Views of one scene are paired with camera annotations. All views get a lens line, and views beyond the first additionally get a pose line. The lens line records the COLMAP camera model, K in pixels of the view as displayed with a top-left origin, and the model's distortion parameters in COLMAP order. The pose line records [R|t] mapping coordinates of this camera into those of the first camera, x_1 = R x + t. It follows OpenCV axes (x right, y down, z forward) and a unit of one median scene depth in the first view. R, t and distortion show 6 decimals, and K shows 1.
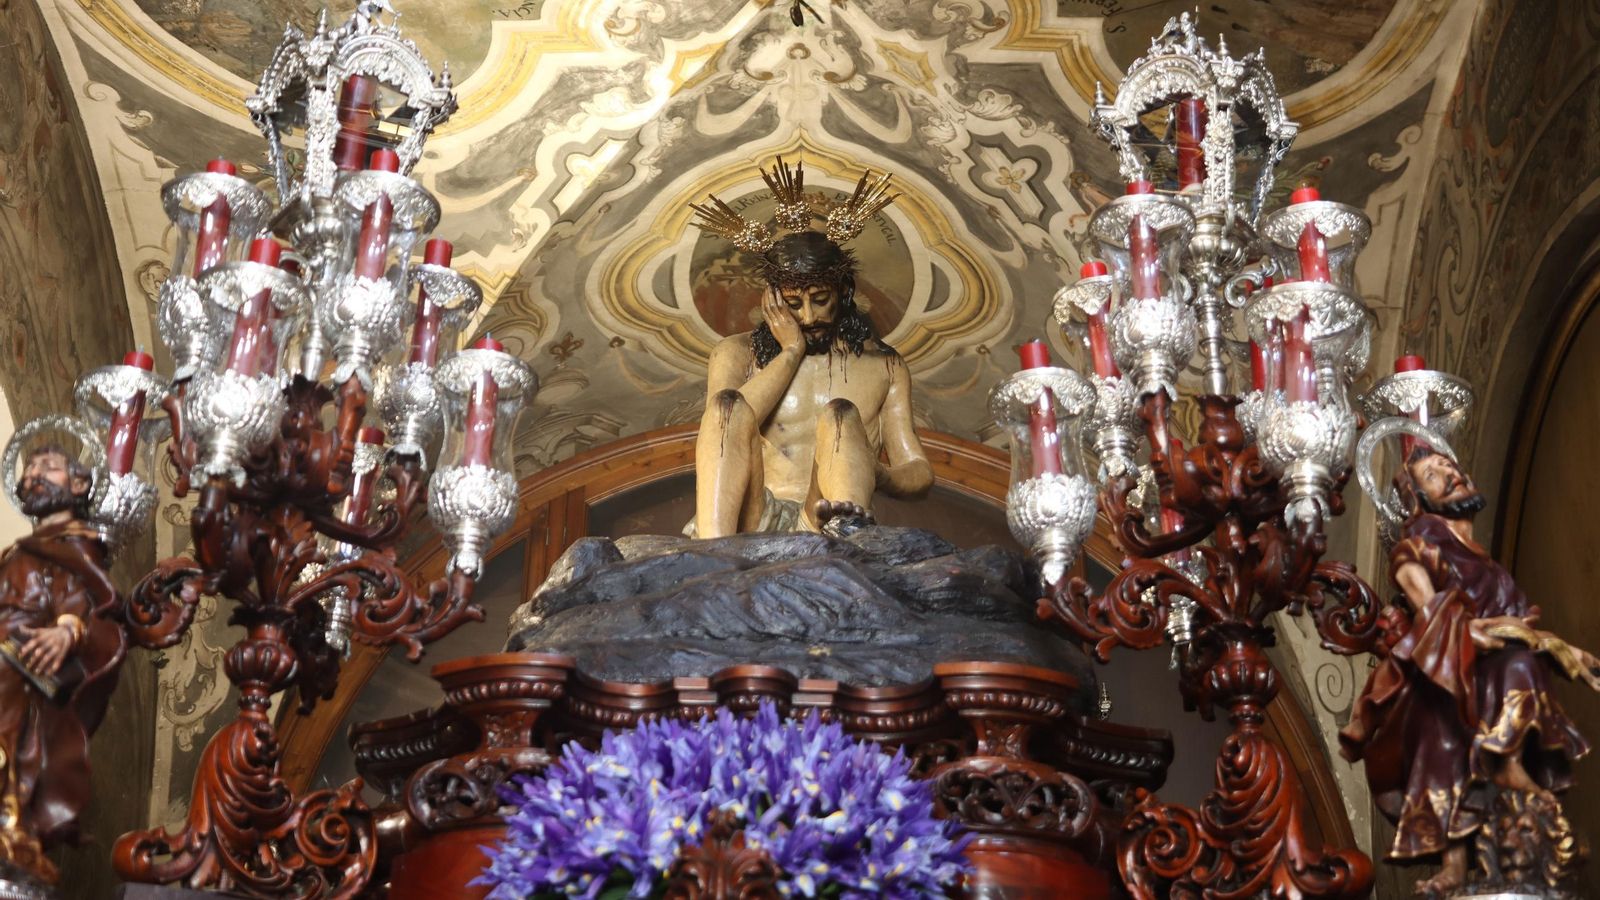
lens RADIAL K [[2338.0, 0, 804.0], [0, 2338.0, 452.6], [0, 0, 1]] dist [0.098630, 0.000000]
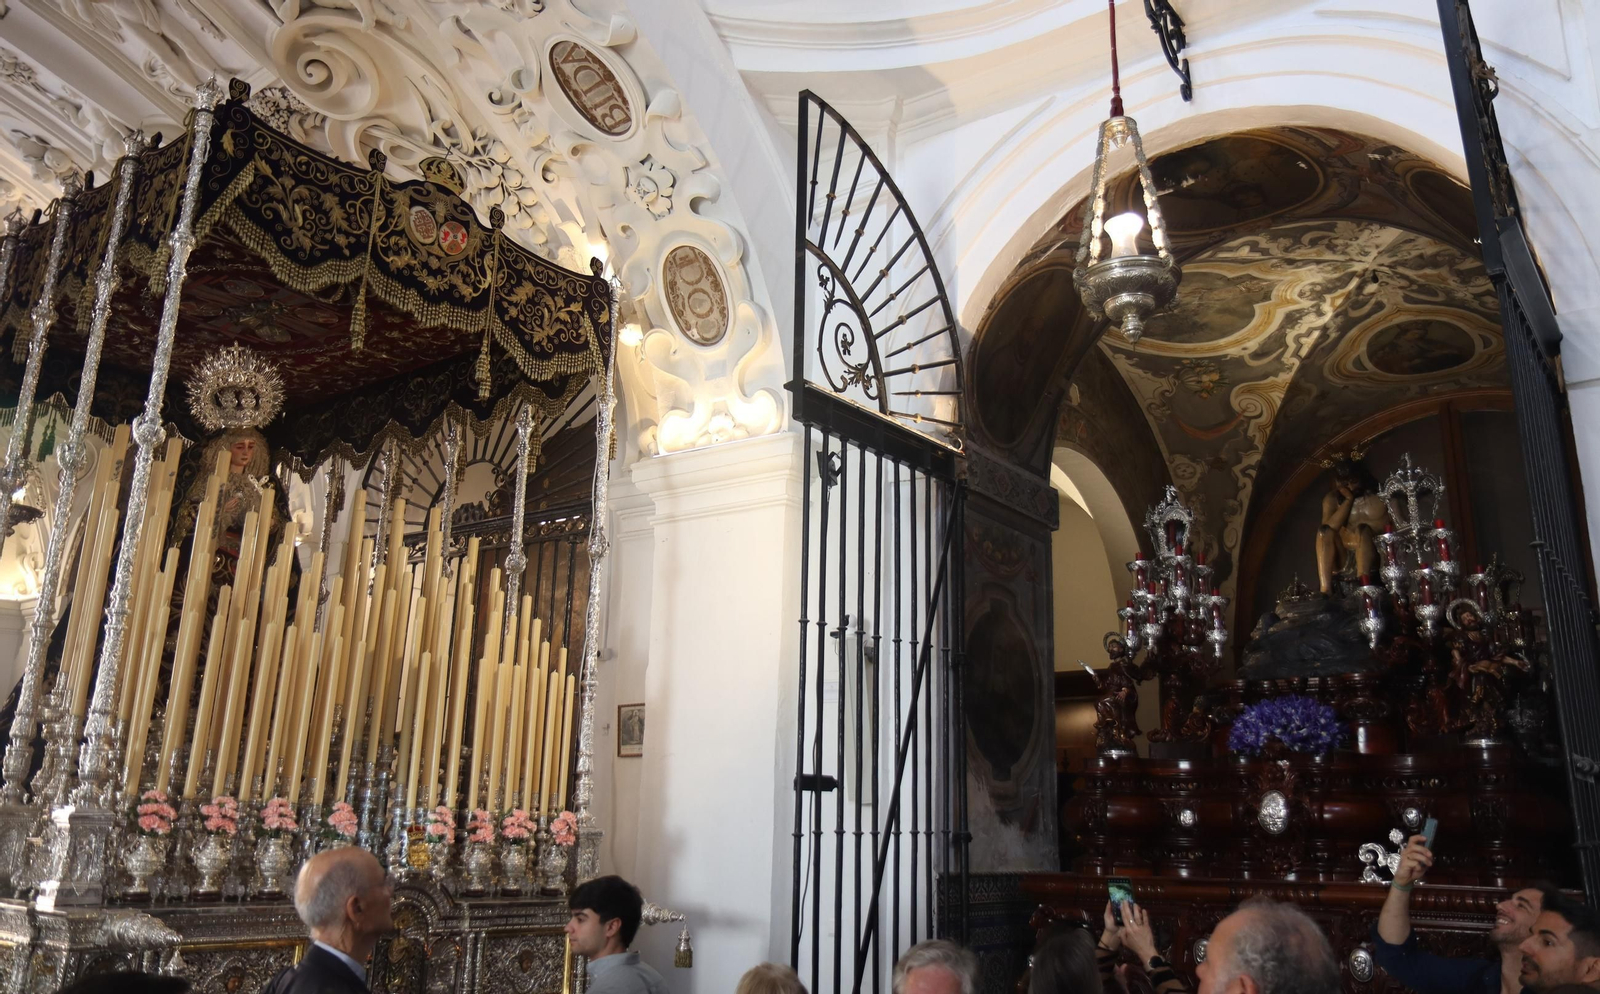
lens RADIAL K [[1164.8, 0, 800.4], [0, 1164.8, 501.2], [0, 0, 1]] dist [-0.015512, -0.002688]
pose [[0.792830, -0.170546, -0.585093, 0.176596], [0.258801, 0.963400, 0.069871, -0.187684], [0.551763, -0.206818, 0.807951, -0.336567]]
